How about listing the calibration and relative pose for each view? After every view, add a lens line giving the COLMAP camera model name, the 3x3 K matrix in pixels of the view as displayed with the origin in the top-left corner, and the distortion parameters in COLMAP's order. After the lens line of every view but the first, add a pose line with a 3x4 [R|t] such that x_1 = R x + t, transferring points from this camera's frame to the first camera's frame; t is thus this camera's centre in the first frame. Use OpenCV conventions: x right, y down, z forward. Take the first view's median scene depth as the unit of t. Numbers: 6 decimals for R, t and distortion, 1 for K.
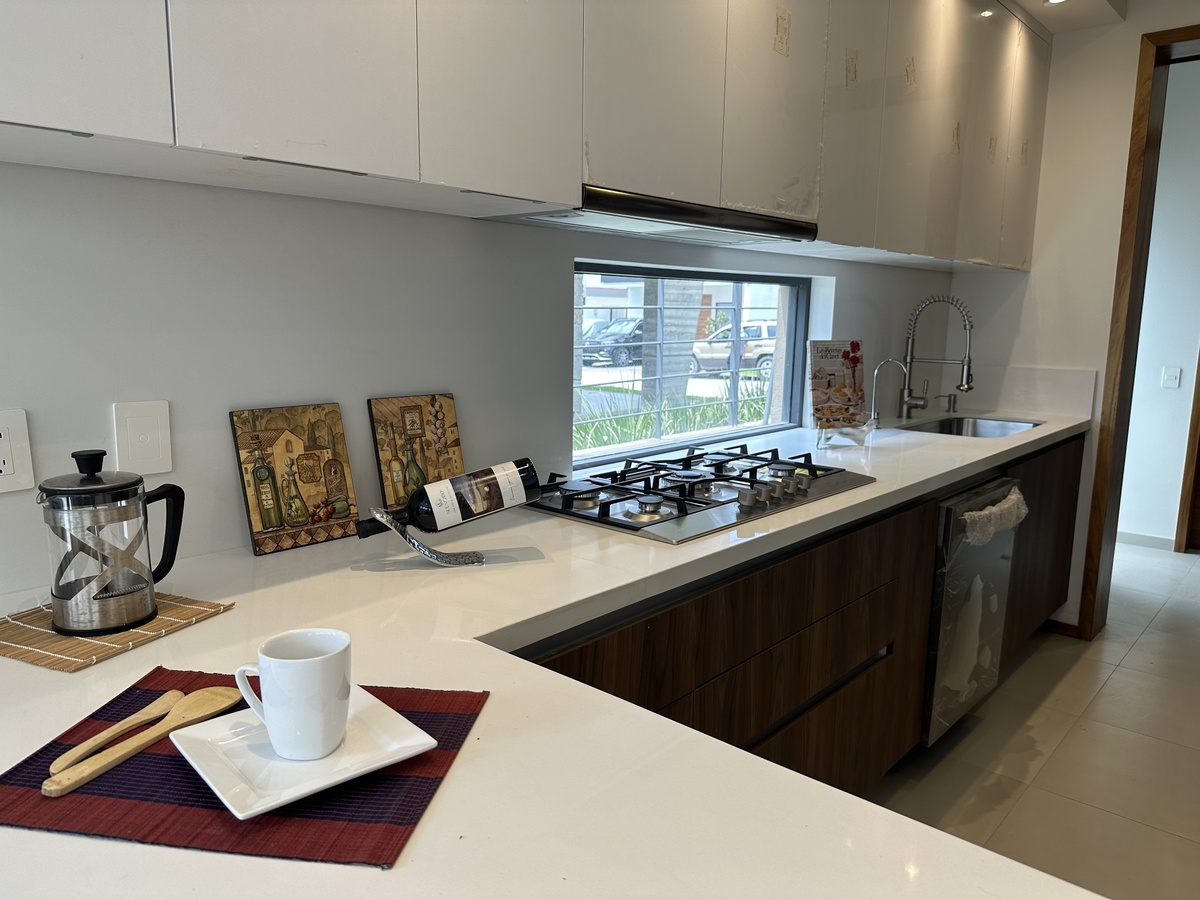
lens RADIAL K [[840.9, 0, 593.6], [0, 840.9, 448.5], [0, 0, 1]] dist [0.079142, -0.104332]
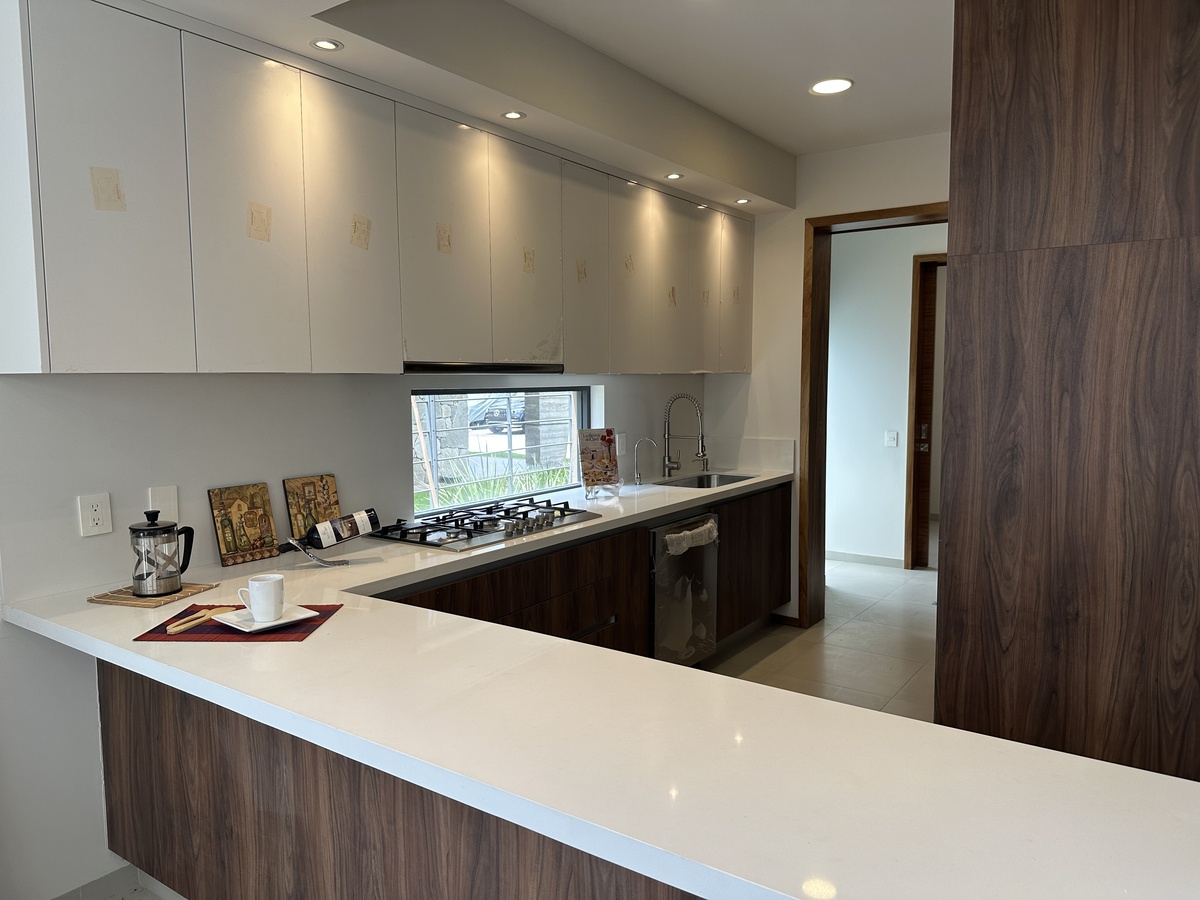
lens RADIAL K [[840.9, 0, 600.4], [0, 840.9, 451.9], [0, 0, 1]] dist [0.079142, -0.104332]
pose [[0.992743, -0.030105, 0.116422, 0.181393], [0.037955, 0.997110, -0.065807, 0.024920], [-0.114105, 0.069748, 0.991017, -0.812664]]
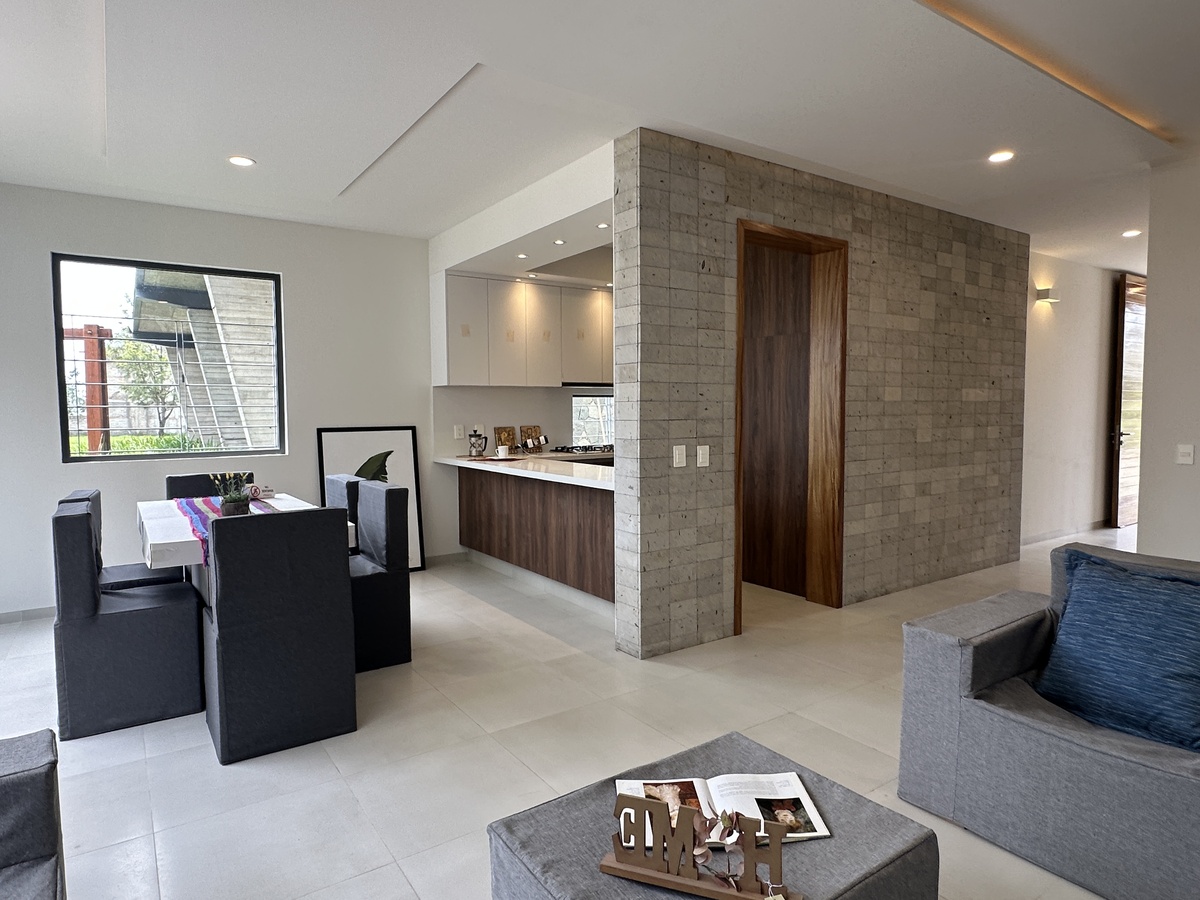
lens RADIAL K [[709.3, 0, 600.3], [0, 709.3, 449.4], [0, 0, 1]] dist [-0.002406, 0.002112]
pose [[0.972557, -0.005859, -0.232592, 1.070165], [-0.018252, 0.994681, -0.101374, 0.453781], [0.231948, 0.102838, 0.967277, -2.674702]]
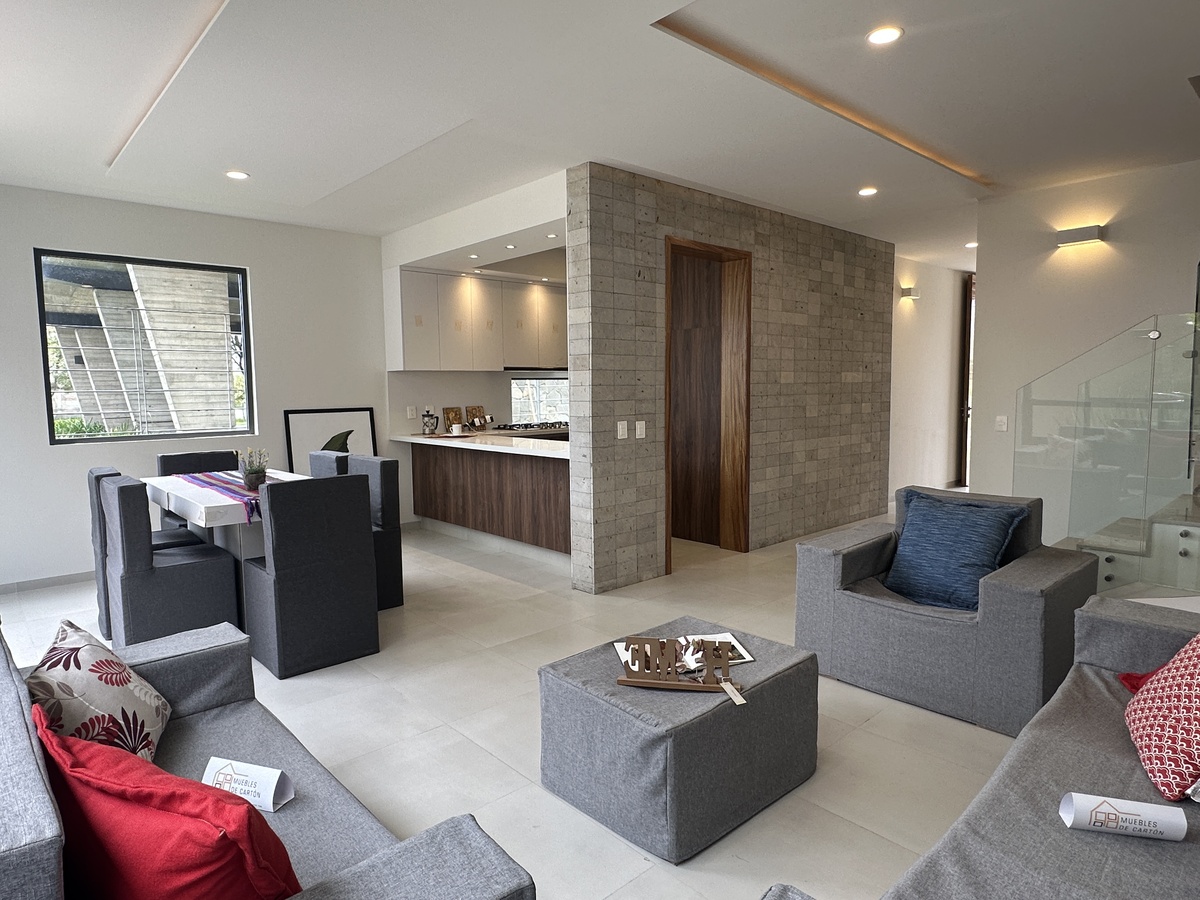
lens RADIAL K [[709.3, 0, 600.2], [0, 709.3, 448.5], [0, 0, 1]] dist [-0.002406, 0.002112]
pose [[0.994838, -0.016510, -0.100128, 0.979355], [0.009111, 0.997223, -0.073909, 0.520139], [0.101070, 0.072615, 0.992226, -3.199396]]
